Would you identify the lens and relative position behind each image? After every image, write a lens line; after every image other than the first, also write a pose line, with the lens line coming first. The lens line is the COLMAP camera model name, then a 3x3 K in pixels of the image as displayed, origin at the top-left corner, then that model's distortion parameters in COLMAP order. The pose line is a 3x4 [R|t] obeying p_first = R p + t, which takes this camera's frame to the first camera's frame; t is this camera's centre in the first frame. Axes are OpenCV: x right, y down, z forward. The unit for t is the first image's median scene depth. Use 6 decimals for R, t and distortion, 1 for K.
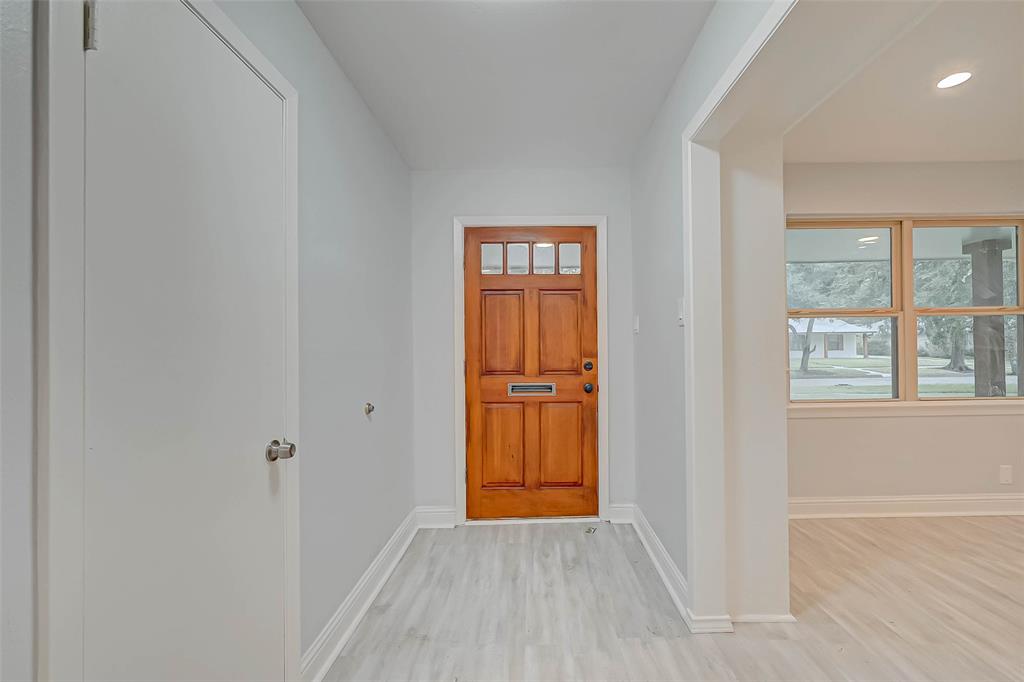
lens RADIAL K [[435.3, 0, 518.3], [0, 435.3, 345.2], [0, 0, 1]] dist [-0.000222, 0.000862]
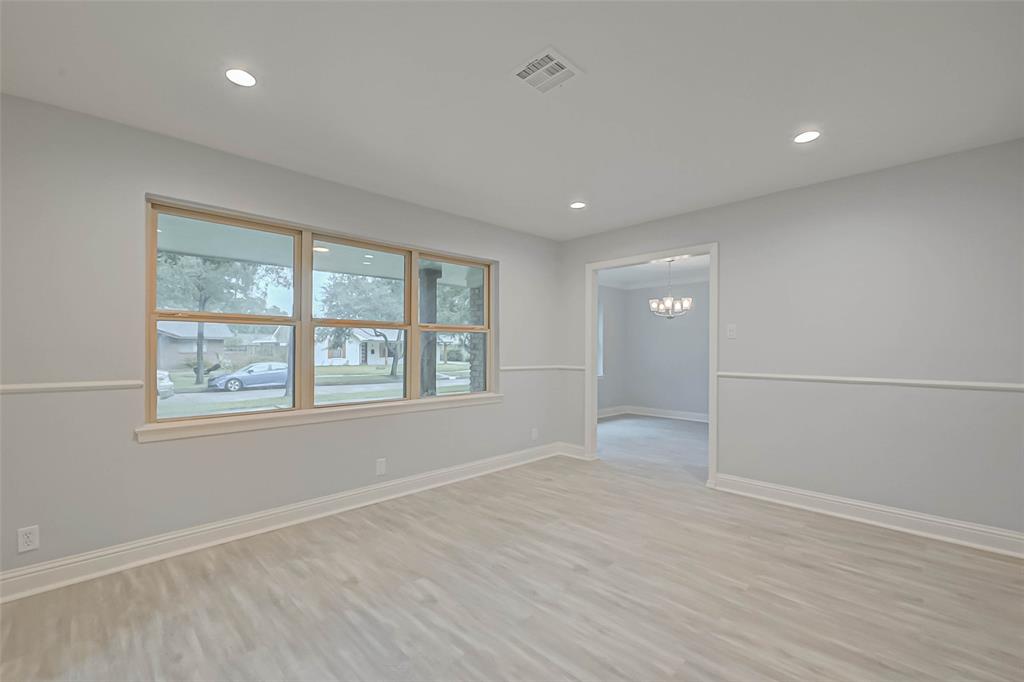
lens RADIAL K [[435.3, 0, 520.5], [0, 435.3, 357.7], [0, 0, 1]] dist [-0.000222, 0.000862]
pose [[0.705802, 0.006884, 0.708376, 0.530456], [-0.018589, 0.999788, 0.008805, -0.011334], [-0.708165, -0.019383, 0.705780, -0.074294]]
